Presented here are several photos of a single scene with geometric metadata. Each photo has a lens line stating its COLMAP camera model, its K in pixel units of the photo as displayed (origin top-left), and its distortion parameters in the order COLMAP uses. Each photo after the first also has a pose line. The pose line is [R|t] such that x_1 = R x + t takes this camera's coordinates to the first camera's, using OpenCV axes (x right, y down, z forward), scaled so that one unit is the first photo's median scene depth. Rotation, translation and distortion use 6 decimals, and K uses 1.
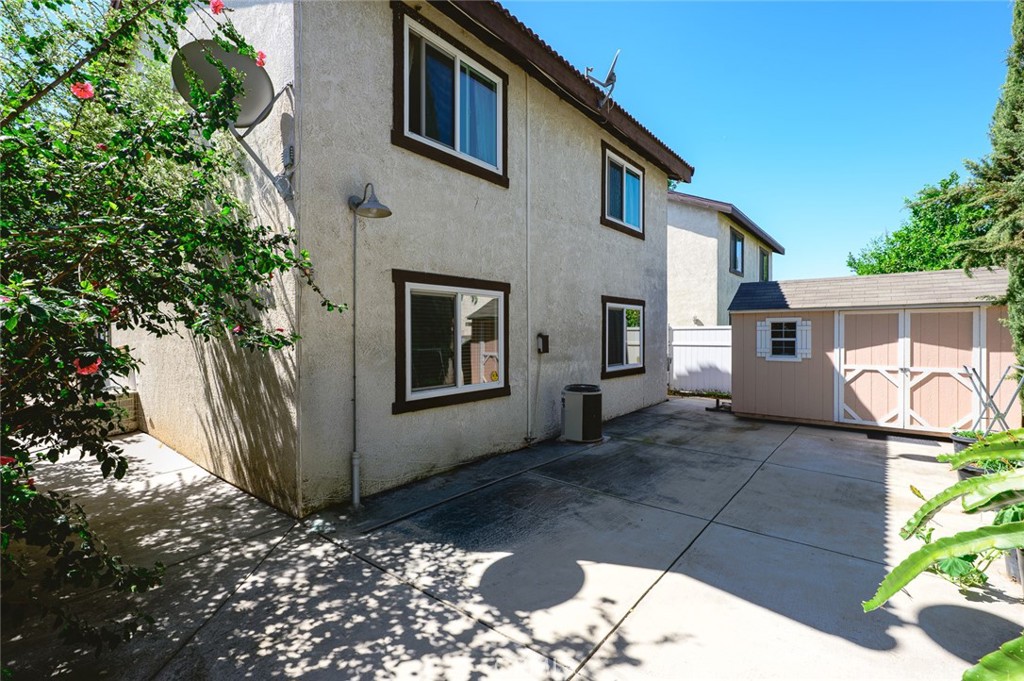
lens RADIAL K [[449.8, 0, 520.1], [0, 449.8, 337.9], [0, 0, 1]] dist [0.001325, 0.000591]
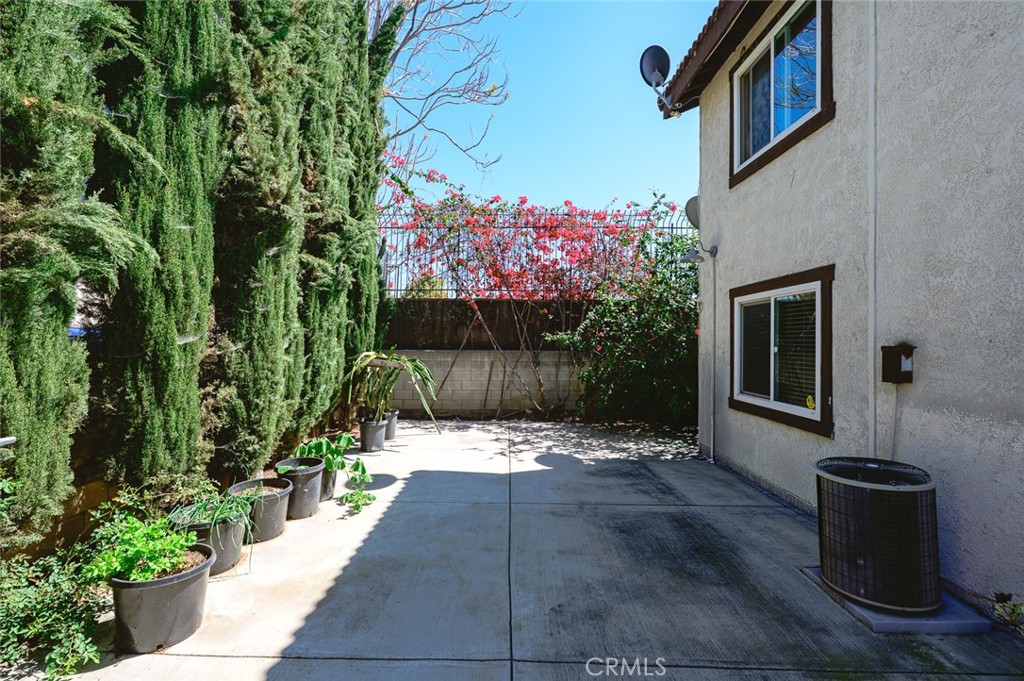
lens RADIAL K [[449.8, 0, 512.6], [0, 449.8, 338.8], [0, 0, 1]] dist [0.001325, 0.000591]
pose [[-0.773135, -0.005187, -0.634221, 0.775305], [-0.011373, 0.999919, 0.005685, -0.013740], [0.634140, 0.011608, -0.773131, 1.270852]]
